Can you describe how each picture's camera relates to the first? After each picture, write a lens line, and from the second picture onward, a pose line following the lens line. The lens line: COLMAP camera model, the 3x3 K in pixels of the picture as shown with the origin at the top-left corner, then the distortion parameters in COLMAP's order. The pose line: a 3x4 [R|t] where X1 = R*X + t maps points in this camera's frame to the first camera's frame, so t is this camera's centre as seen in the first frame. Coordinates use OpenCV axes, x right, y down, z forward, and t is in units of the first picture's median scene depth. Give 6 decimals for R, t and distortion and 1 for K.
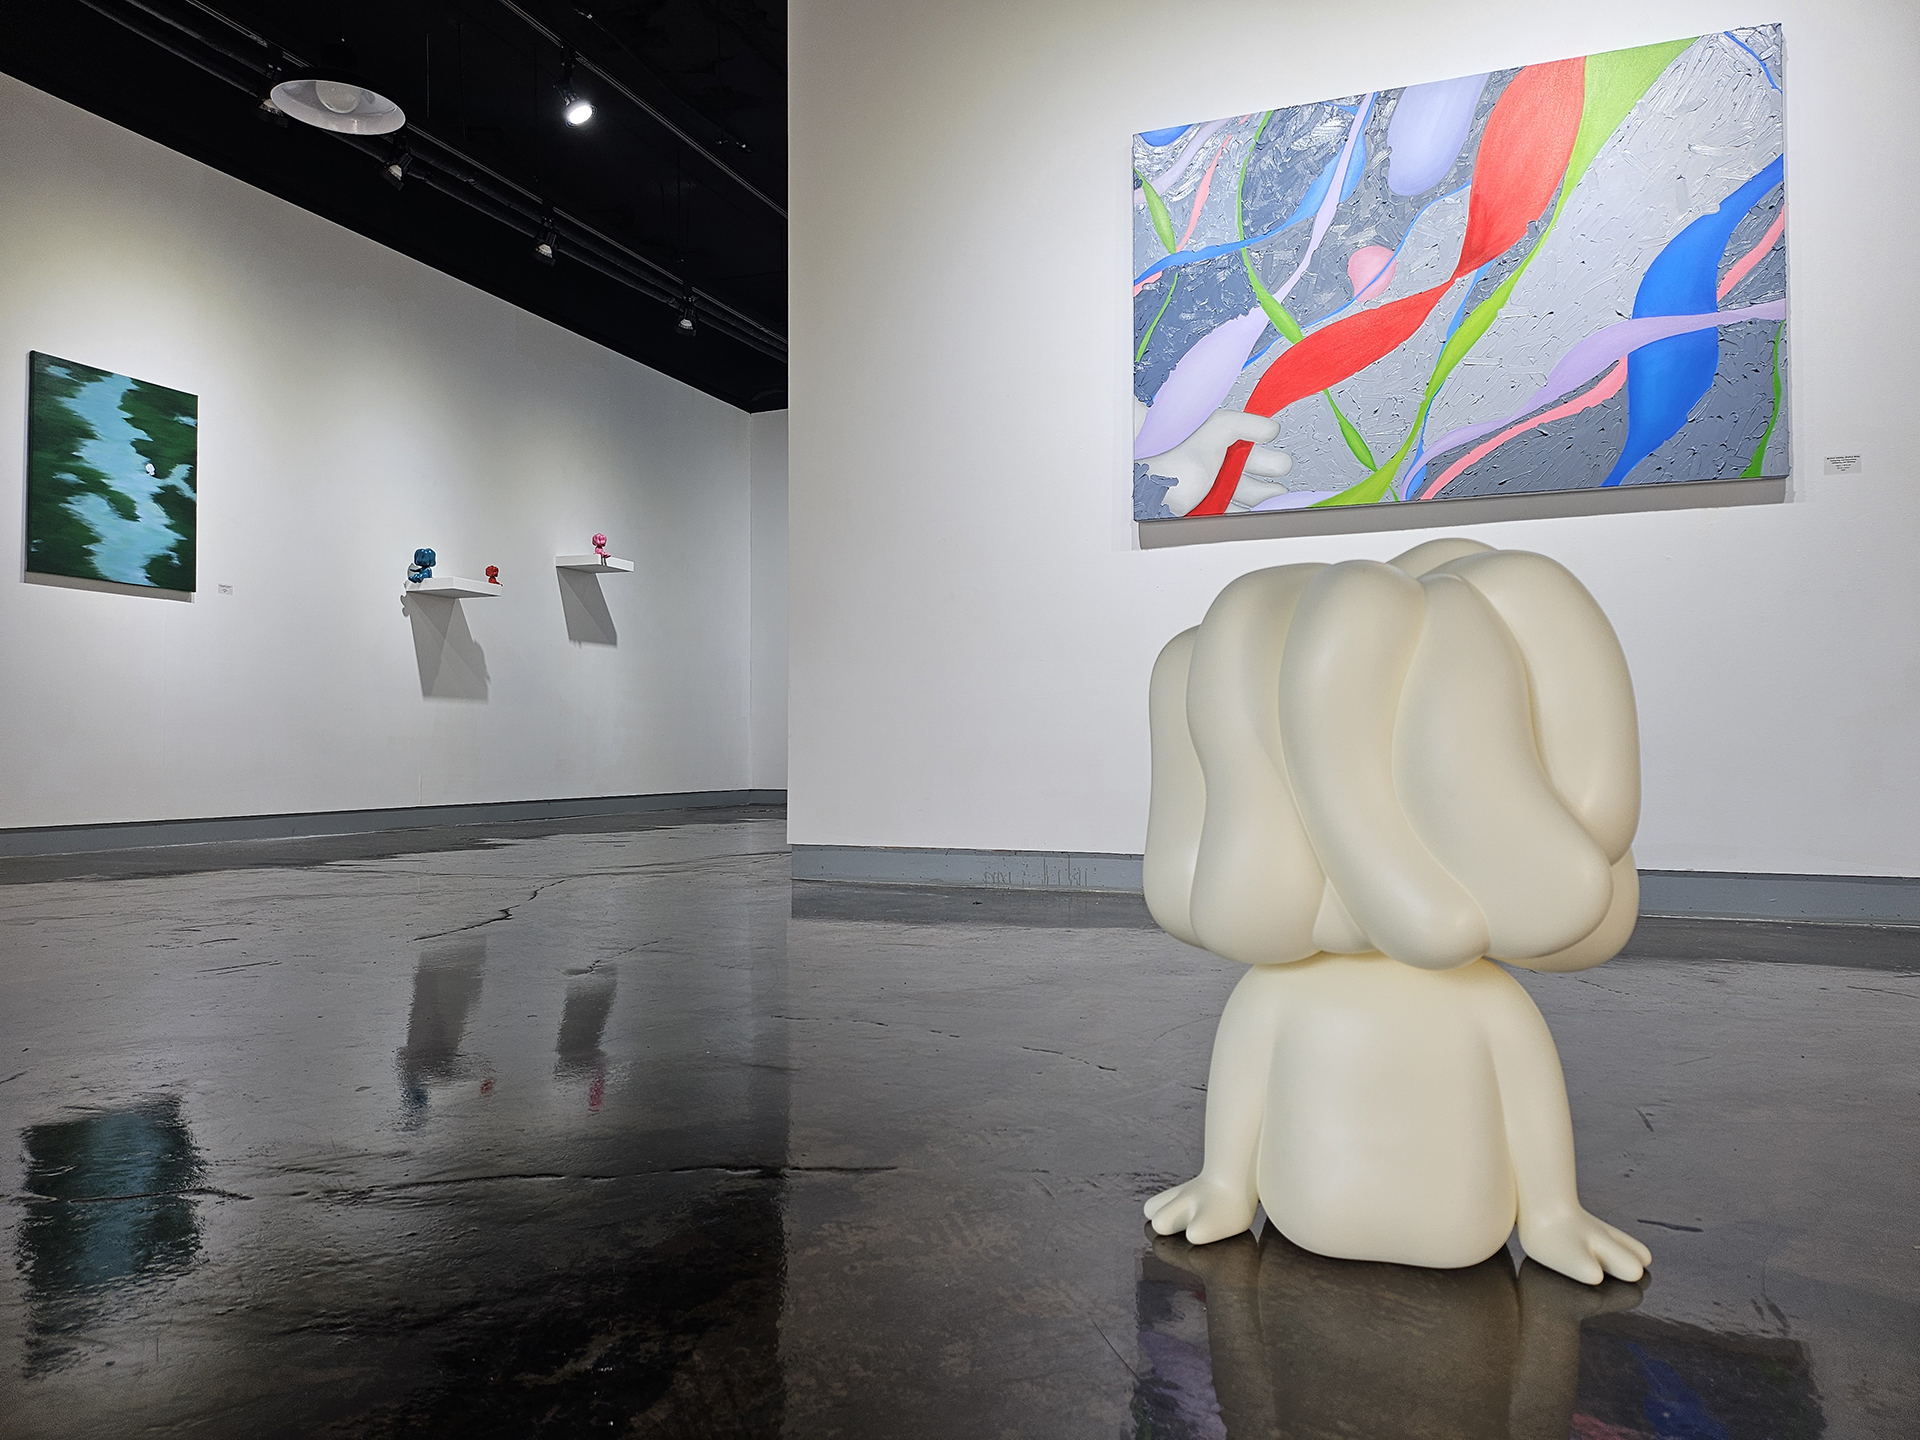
lens RADIAL K [[1362.6, 0, 960.0], [0, 1362.6, 720.0], [0, 0, 1]] dist [0.087235, -0.086652]
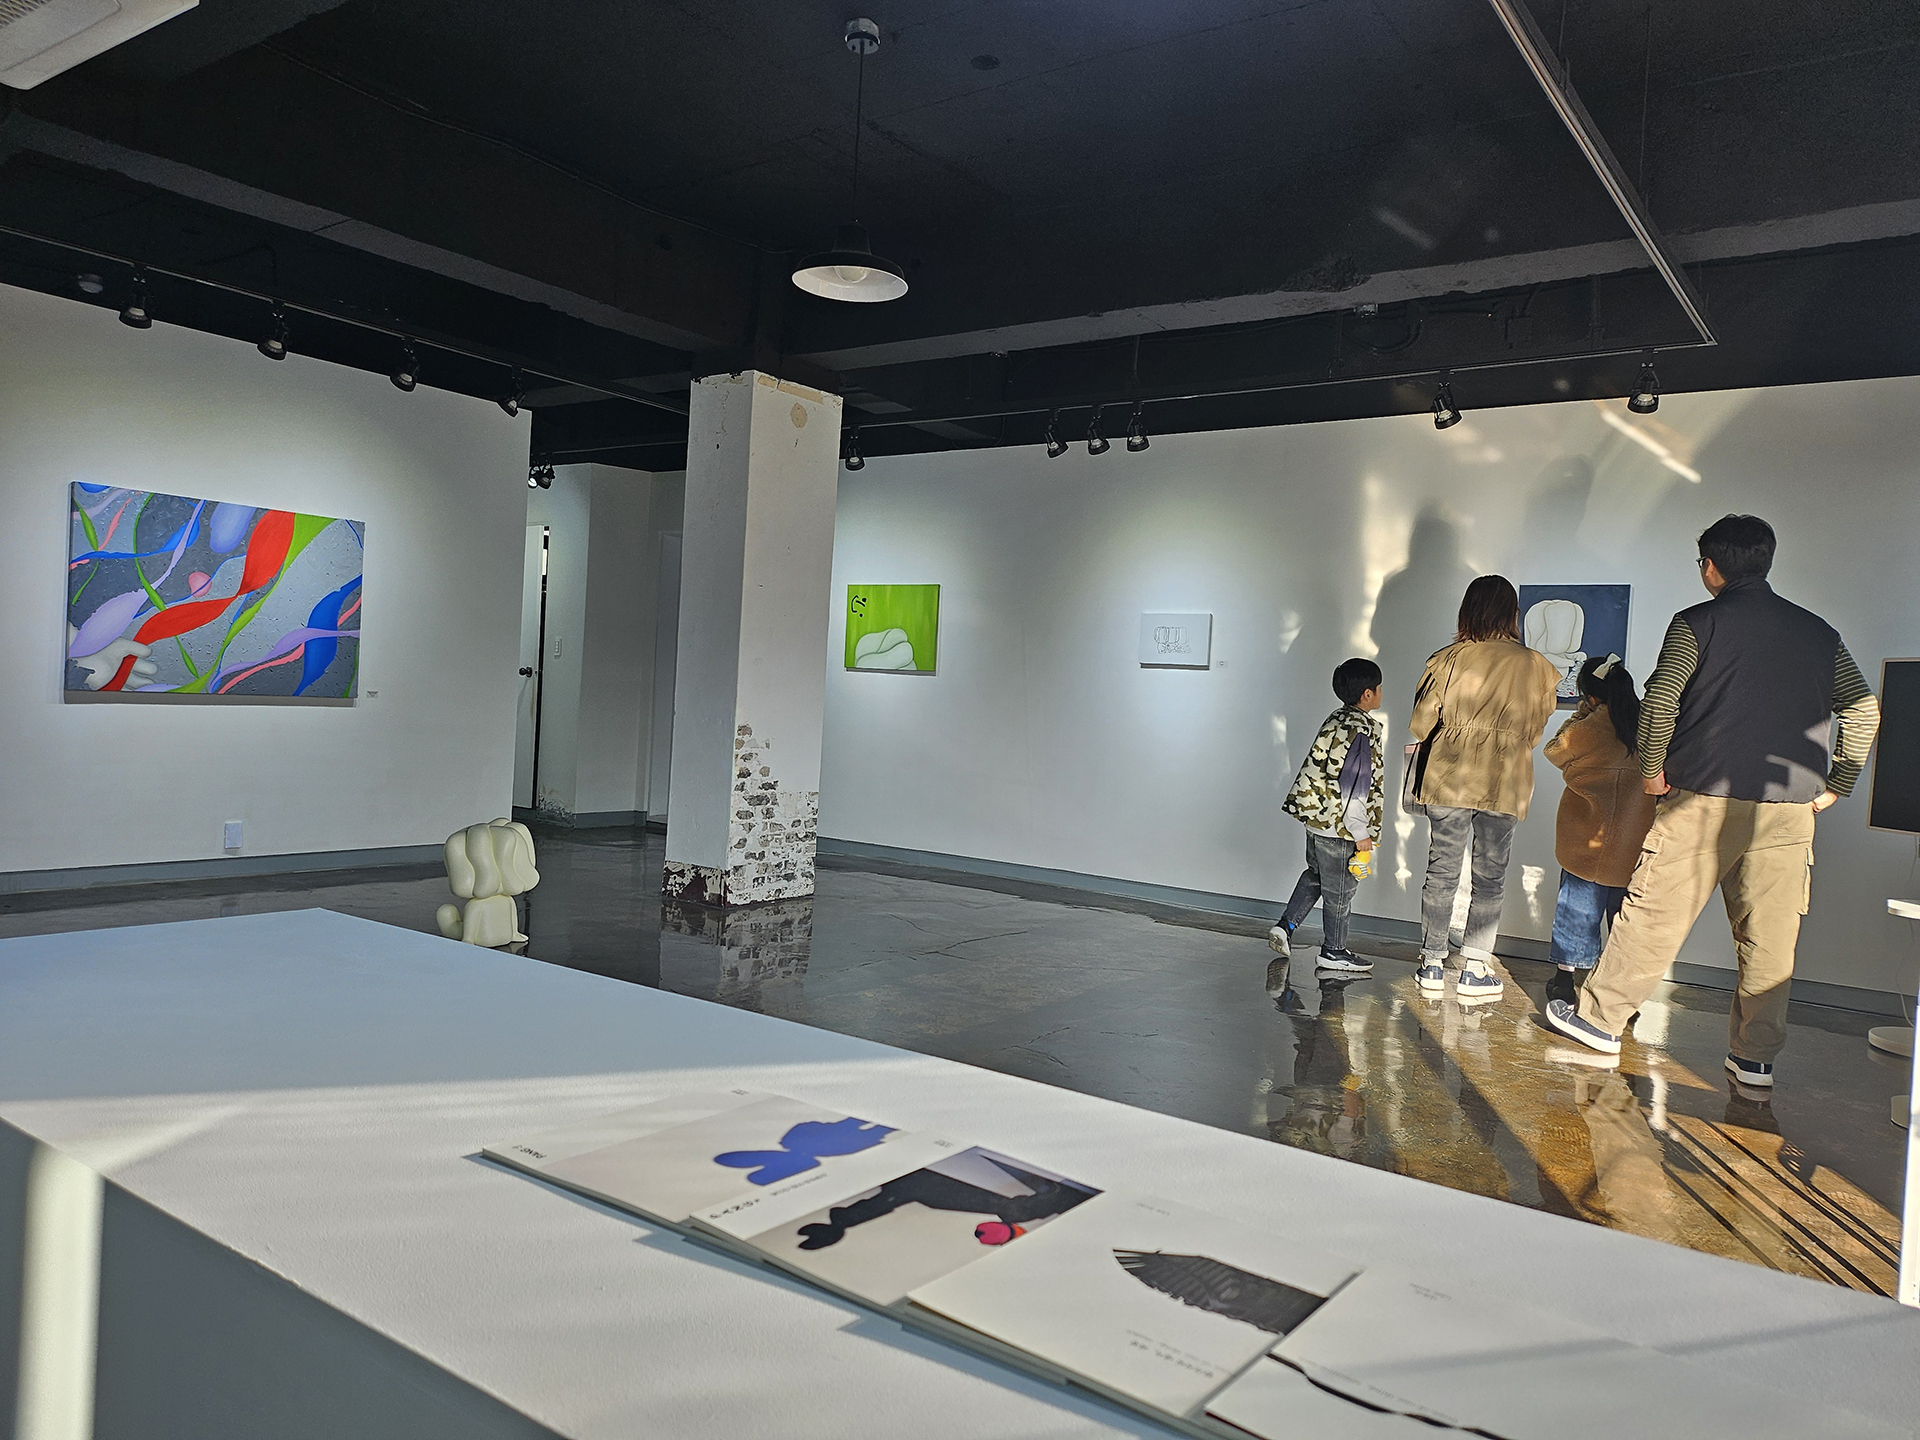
lens RADIAL K [[1362.6, 0, 960.0], [0, 1362.6, 720.0], [0, 0, 1]] dist [0.087235, -0.086652]
pose [[0.264355, -0.001697, 0.964424, -1.284808], [-0.074119, 0.997005, 0.022071, -0.221276], [-0.961573, -0.077317, 0.263438, -0.621689]]
